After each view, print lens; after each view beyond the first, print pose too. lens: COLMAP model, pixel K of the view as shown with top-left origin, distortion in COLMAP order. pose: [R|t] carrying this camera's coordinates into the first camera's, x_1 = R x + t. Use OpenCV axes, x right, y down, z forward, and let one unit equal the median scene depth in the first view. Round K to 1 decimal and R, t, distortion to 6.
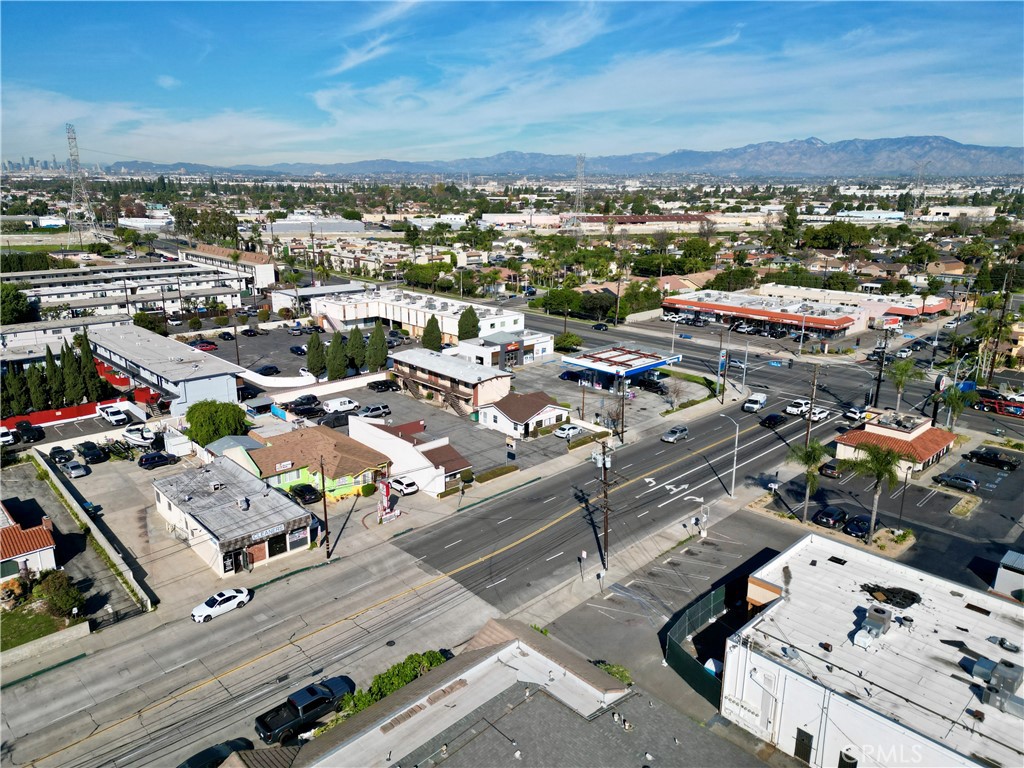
lens RADIAL K [[715.7, 0, 512.3], [0, 715.7, 377.1], [0, 0, 1]] dist [0.091812, -0.098625]
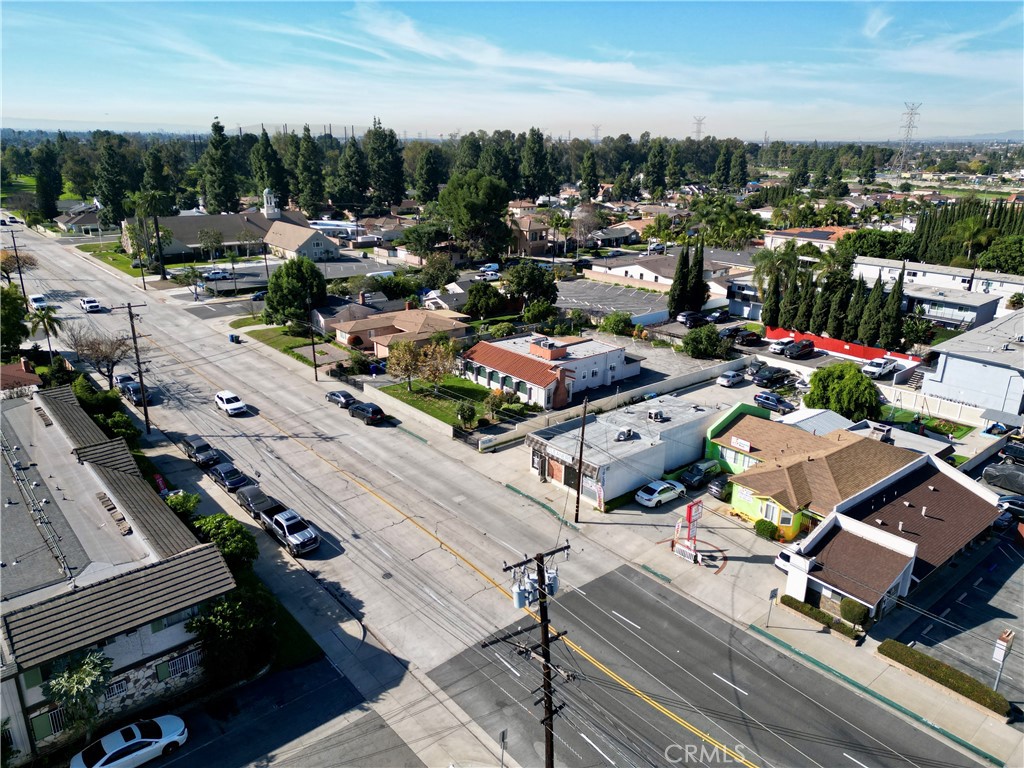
lens RADIAL K [[713.6, 0, 511.5], [0, 713.6, 379.5], [0, 0, 1]] dist [0.090065, -0.089245]
pose [[-0.058045, 0.304613, -0.950706, 0.296004], [-0.274275, 0.910800, 0.308573, -0.078960], [0.959898, 0.278666, 0.030680, 0.546094]]
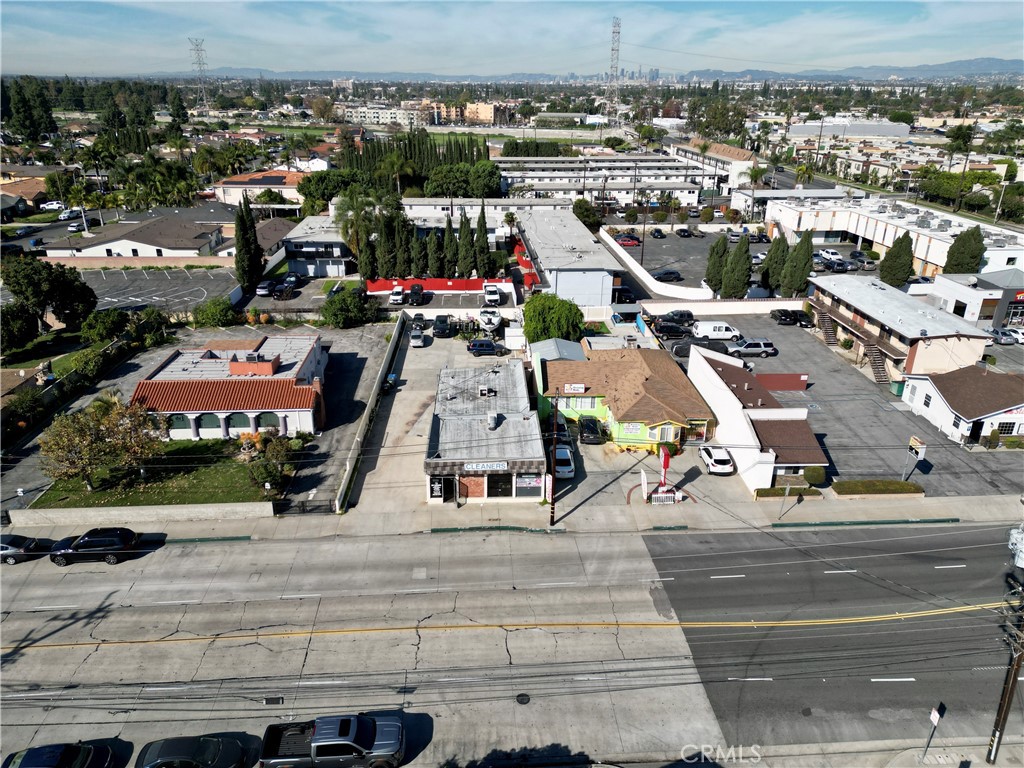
lens RADIAL K [[714.2, 0, 512.0], [0, 714.2, 382.3], [0, 0, 1]] dist [0.088303, -0.090938]
pose [[0.762719, 0.242820, -0.599415, 0.072751], [-0.168951, 0.969465, 0.177746, -0.007855], [0.624272, -0.034298, 0.780454, 0.262341]]
